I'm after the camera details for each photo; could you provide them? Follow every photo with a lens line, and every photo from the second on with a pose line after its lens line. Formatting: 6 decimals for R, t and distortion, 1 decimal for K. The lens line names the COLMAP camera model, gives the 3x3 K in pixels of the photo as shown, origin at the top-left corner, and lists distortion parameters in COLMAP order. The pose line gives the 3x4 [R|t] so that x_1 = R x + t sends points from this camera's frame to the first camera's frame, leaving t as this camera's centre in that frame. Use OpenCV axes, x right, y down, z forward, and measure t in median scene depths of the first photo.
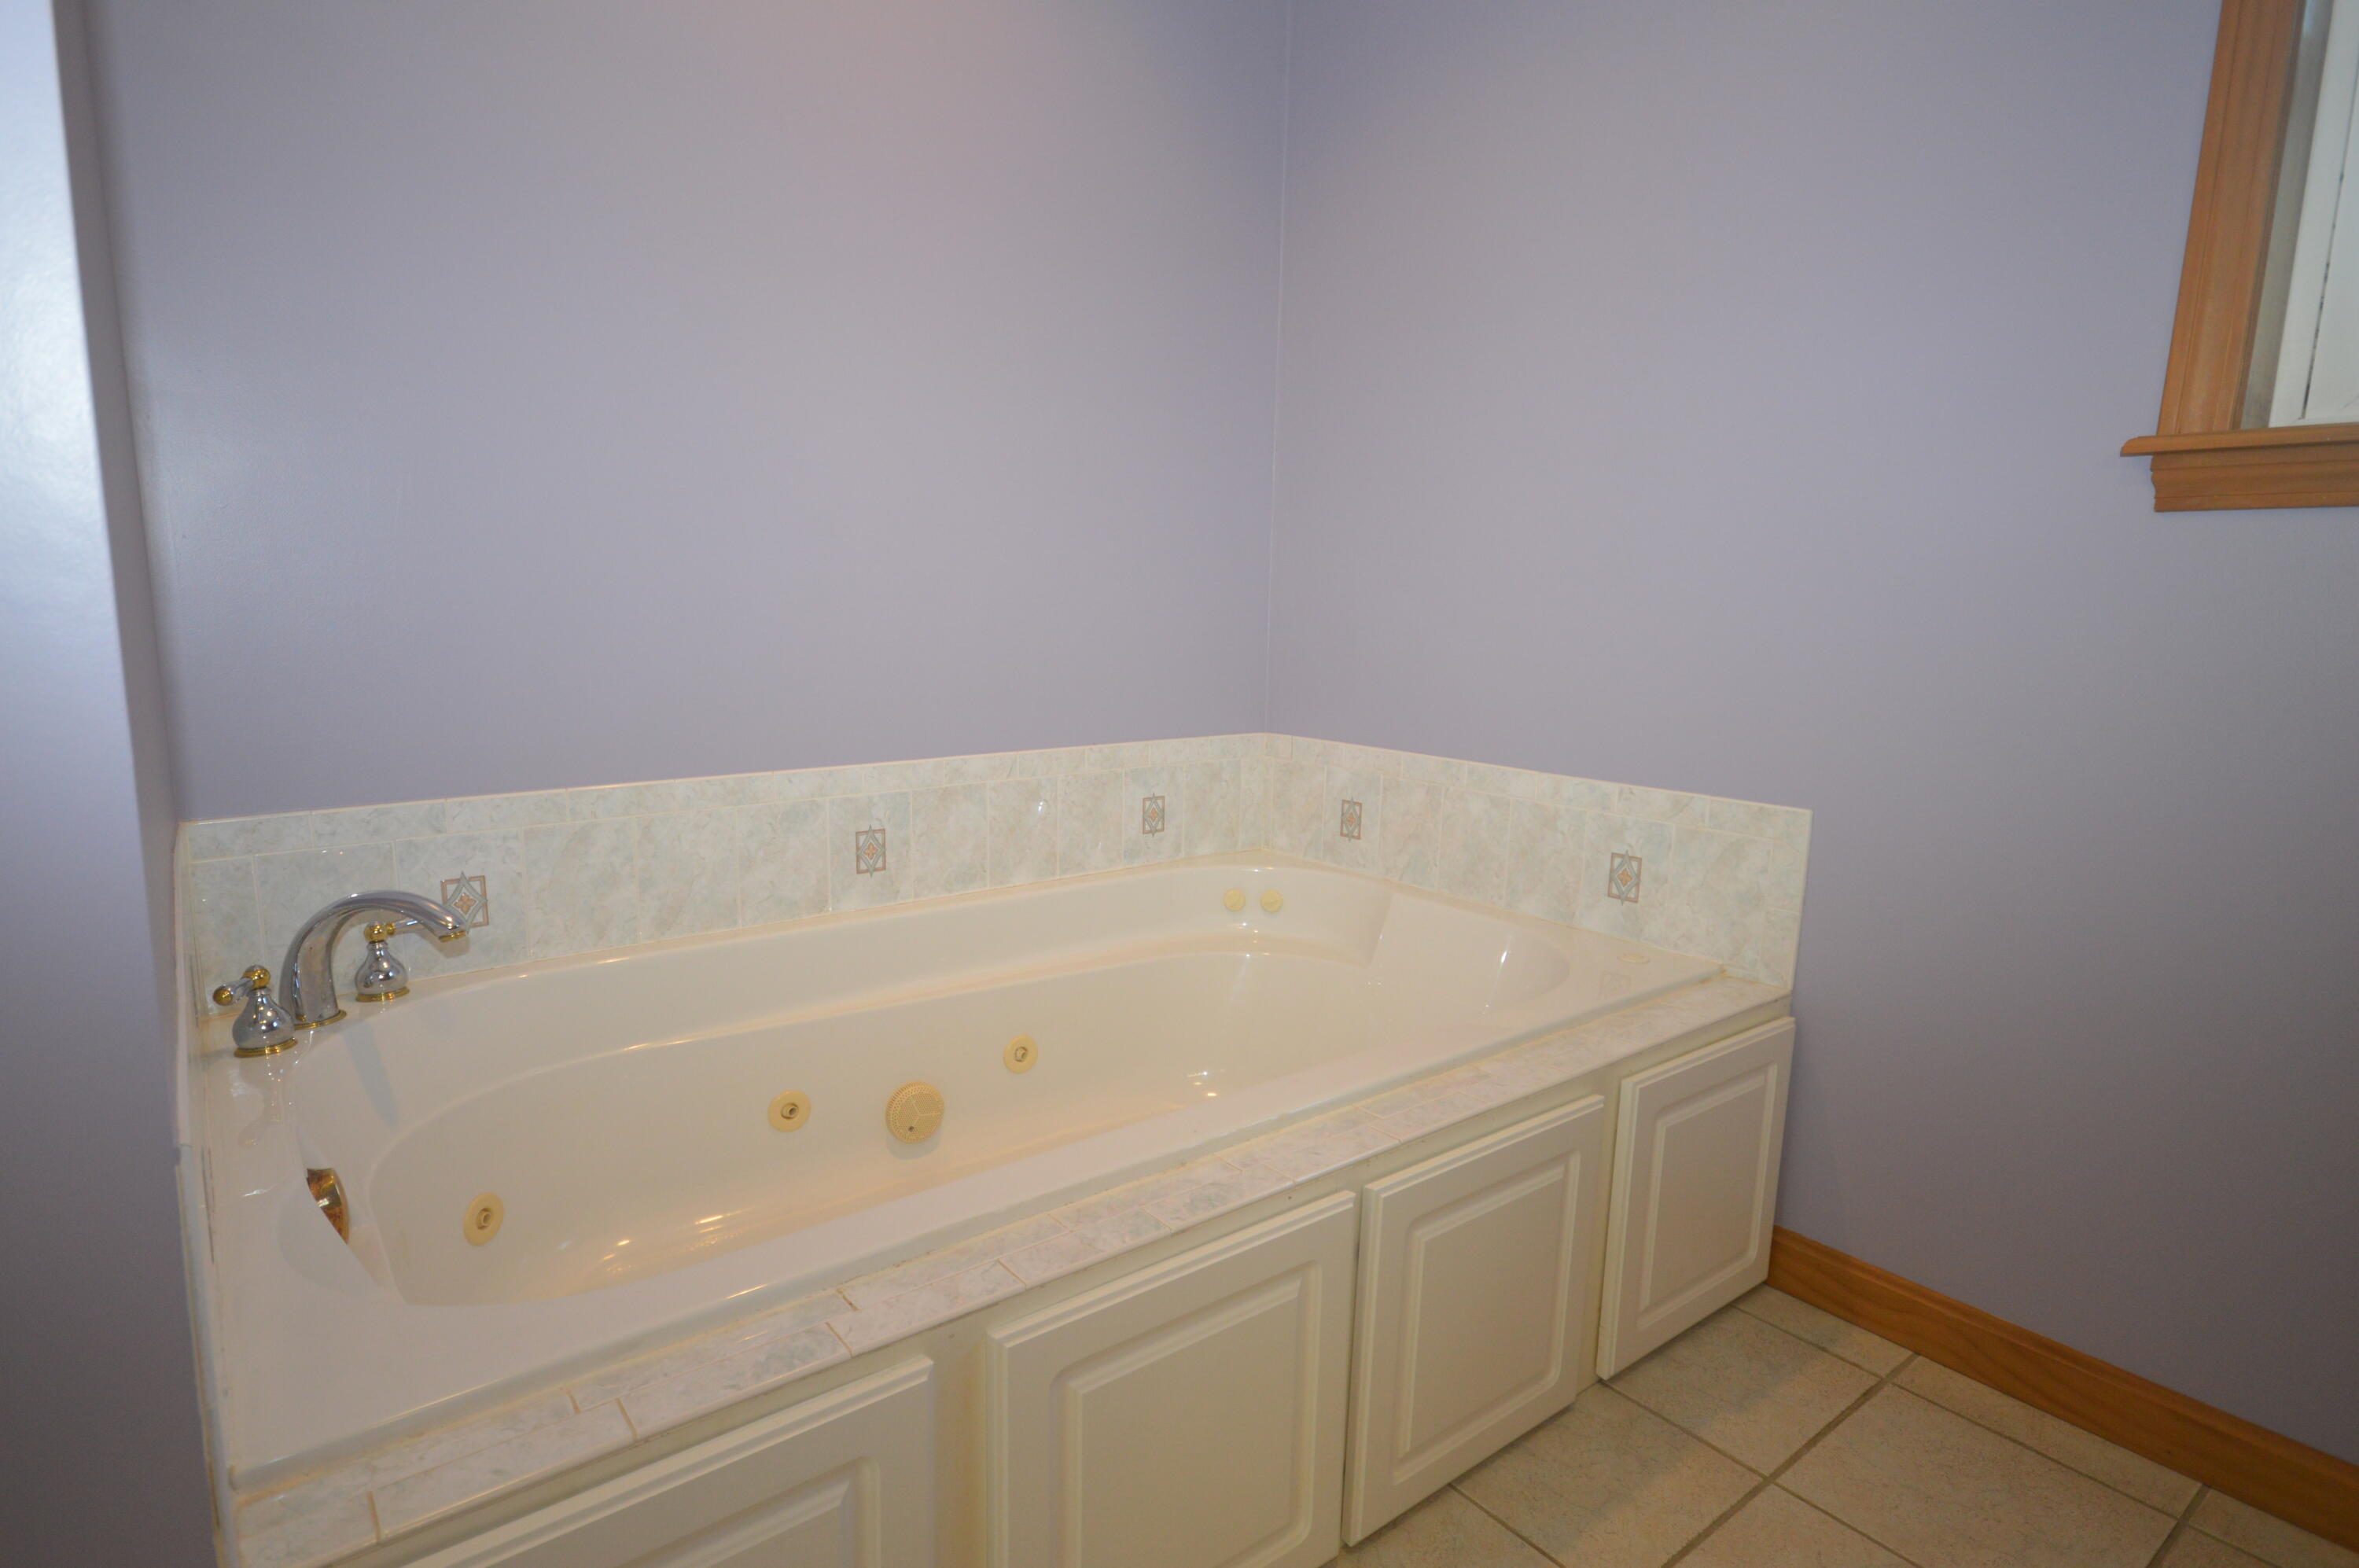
lens RADIAL K [[1262.8, 0, 1179.5], [0, 1262.8, 784.0], [0, 0, 1]] dist [0.002587, 0.000072]
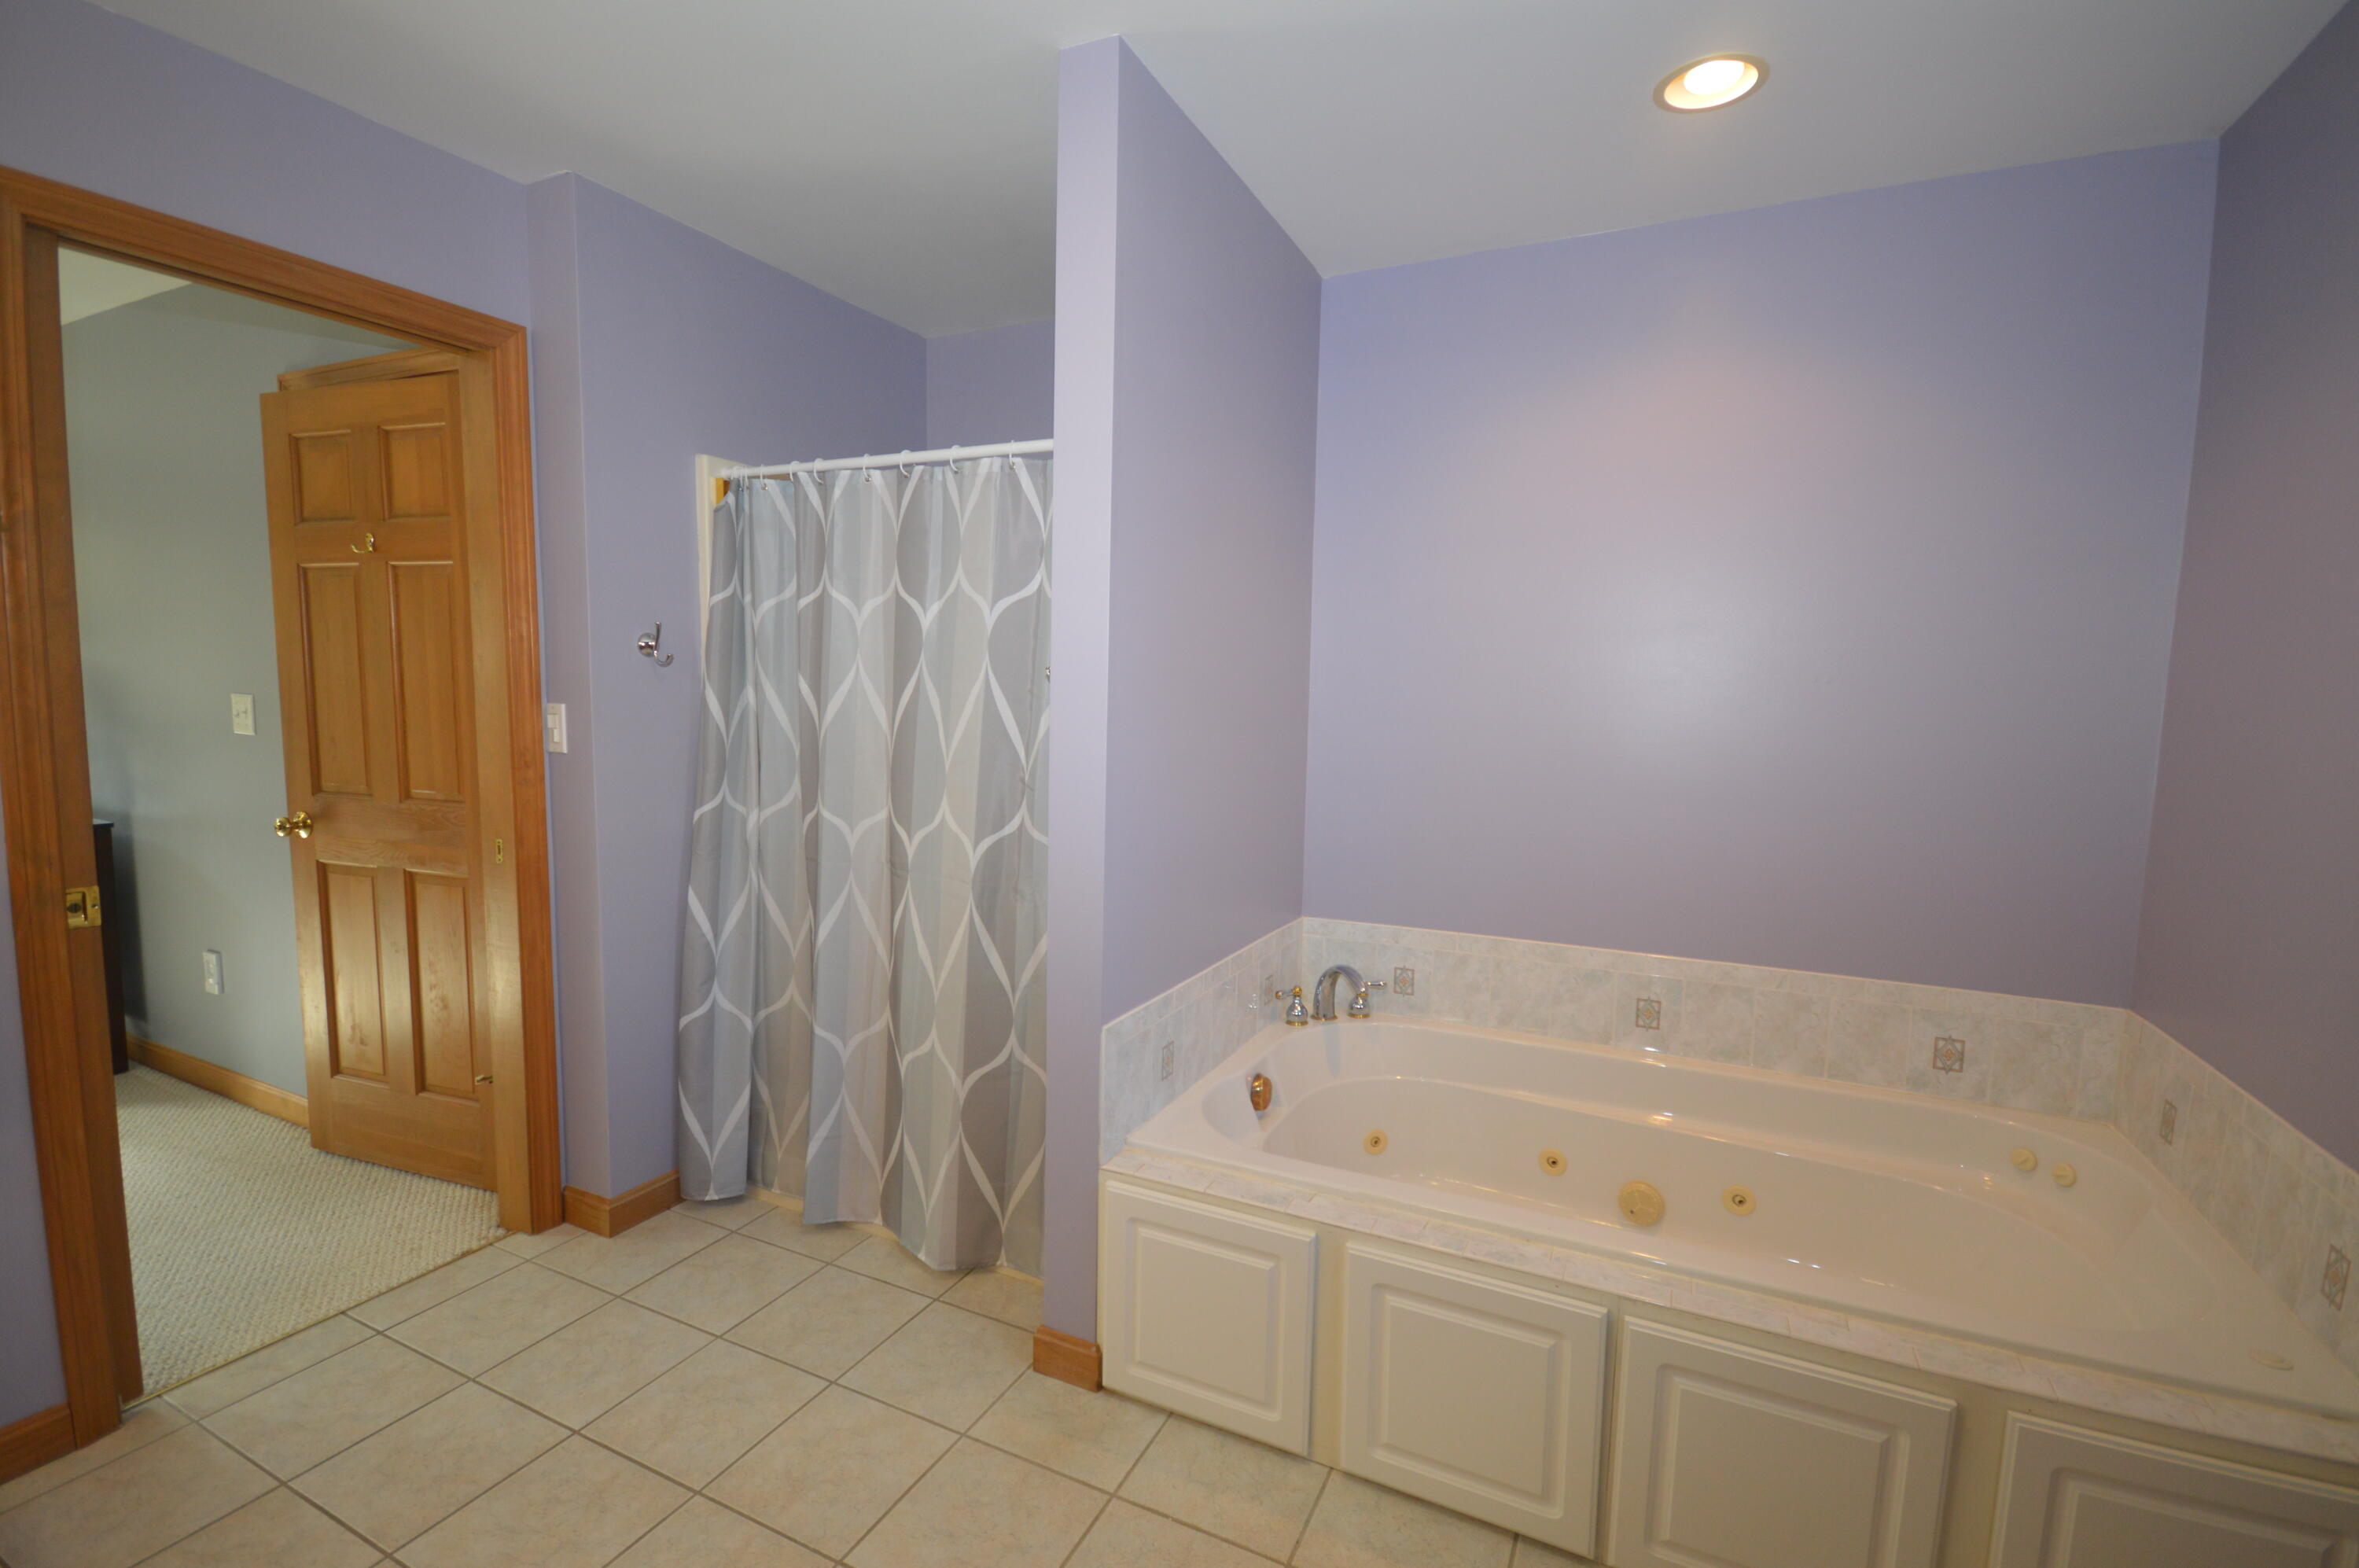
lens RADIAL K [[1051.3, 0, 1179.5], [0, 1051.3, 784.0], [0, 0, 1]] dist [0.073330, -0.036403]
pose [[0.437795, 0.069449, -0.896389, 0.641065], [-0.143431, 0.989638, 0.006622, -0.148405], [0.887560, 0.125671, 0.443220, -0.067353]]
